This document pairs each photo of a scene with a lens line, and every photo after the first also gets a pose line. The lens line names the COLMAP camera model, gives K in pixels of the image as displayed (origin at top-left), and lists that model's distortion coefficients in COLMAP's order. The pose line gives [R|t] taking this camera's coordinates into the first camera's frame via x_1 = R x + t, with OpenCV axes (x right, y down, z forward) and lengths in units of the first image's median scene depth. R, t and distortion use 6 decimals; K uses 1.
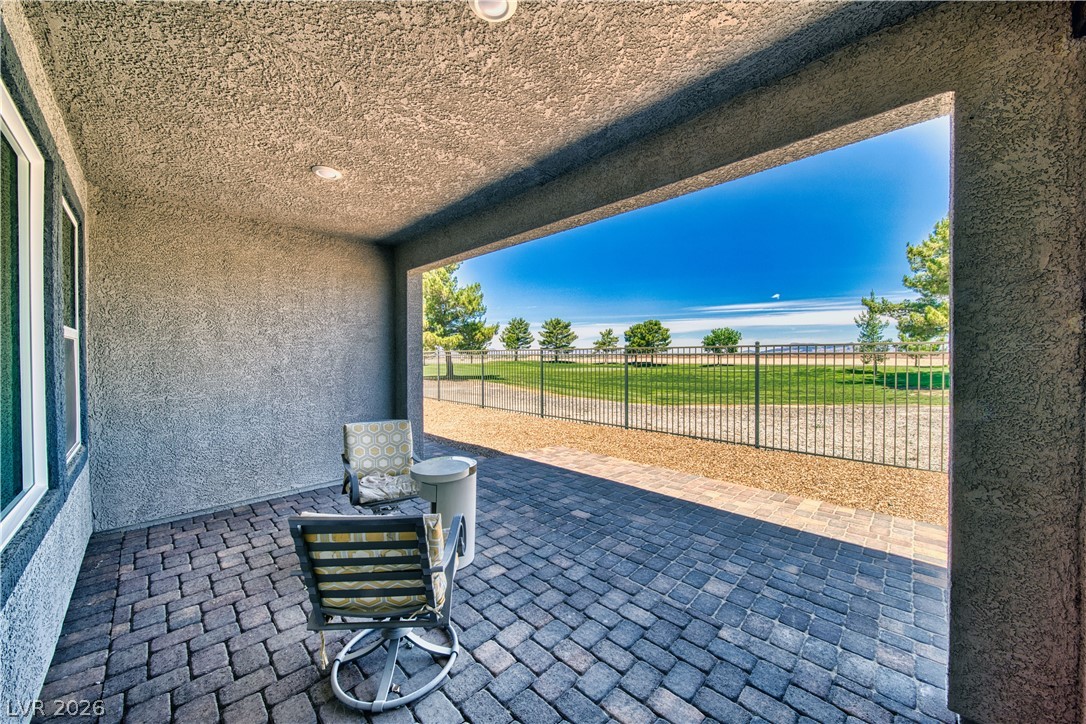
lens RADIAL K [[390.1, 0, 544.1], [0, 390.1, 357.4], [0, 0, 1]] dist [-0.001979, -0.000602]
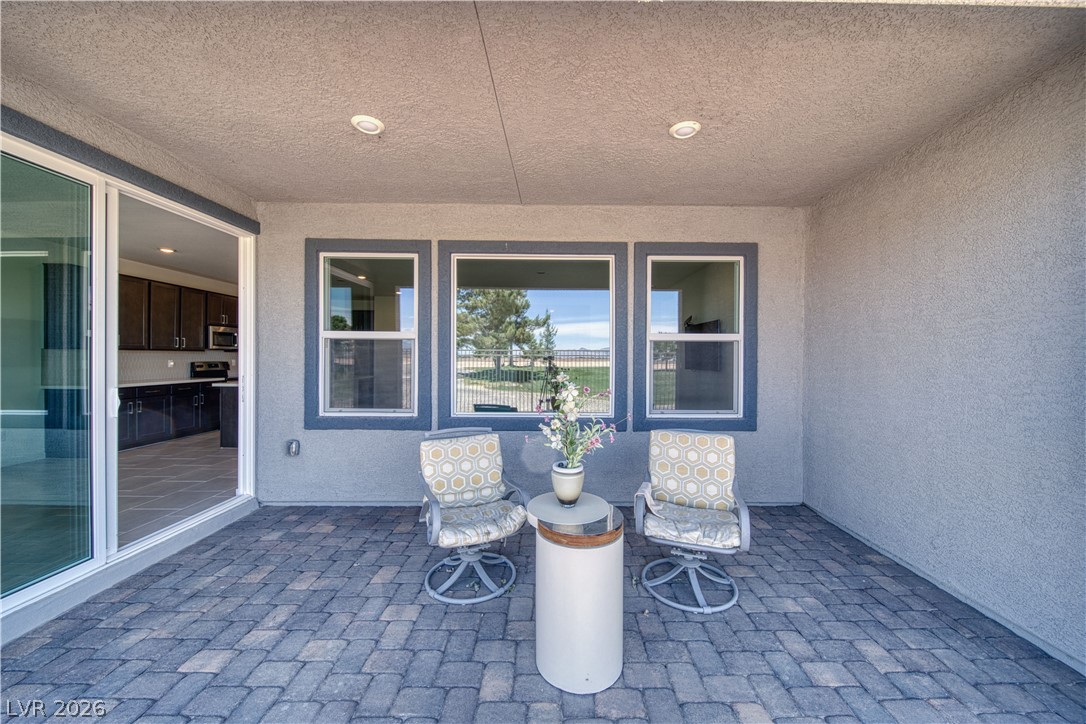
lens RADIAL K [[390.1, 0, 547.3], [0, 390.1, 359.5], [0, 0, 1]] dist [-0.001979, -0.000602]
pose [[-0.713768, 0.003206, -0.700375, 0.297122], [-0.006070, 0.999924, 0.010763, 0.012954], [0.700356, 0.011933, -0.713694, 1.751443]]
